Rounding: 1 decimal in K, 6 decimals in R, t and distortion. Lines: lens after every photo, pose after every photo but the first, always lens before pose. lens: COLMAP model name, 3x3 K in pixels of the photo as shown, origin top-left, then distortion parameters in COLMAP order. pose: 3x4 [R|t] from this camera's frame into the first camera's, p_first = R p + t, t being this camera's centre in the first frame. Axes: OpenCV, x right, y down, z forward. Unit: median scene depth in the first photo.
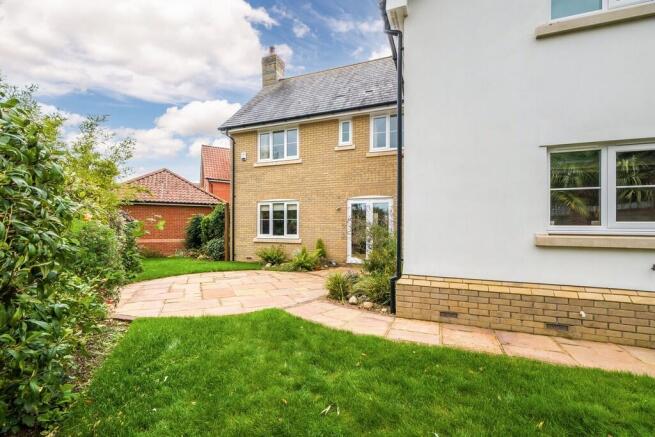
lens RADIAL K [[287.1, 0, 324.7], [0, 287.1, 239.5], [0, 0, 1]] dist [0.001064, 0.000069]
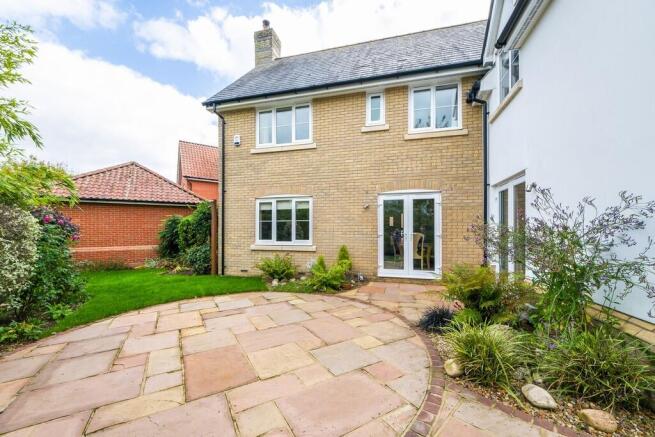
lens RADIAL K [[265.1, 0, 327.6], [0, 265.1, 233.8], [0, 0, 1]] dist [0.000126, -0.000097]
pose [[0.993992, -0.008242, 0.109143, -0.121986], [0.010959, 0.999644, -0.024314, -0.015914], [-0.108904, 0.025364, 0.993729, 0.273788]]
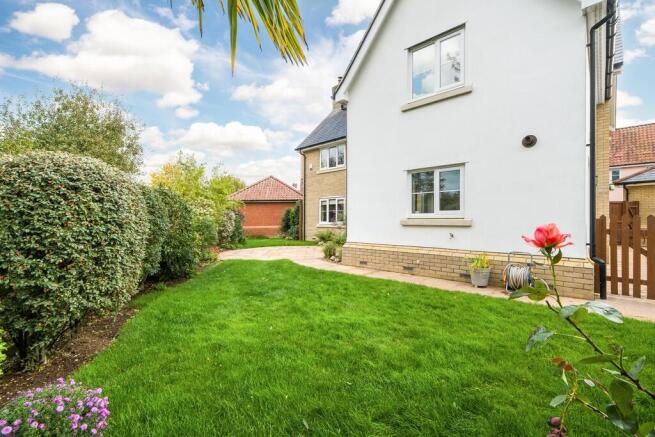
lens RADIAL K [[281.3, 0, 327.5], [0, 281.3, 218.5], [0, 0, 1]] dist [0.000239, -0.005622]
pose [[0.932508, -0.014825, -0.360845, 0.304911], [0.003103, 0.999449, -0.033043, 0.012433], [0.361137, 0.029694, 0.932040, -0.270164]]
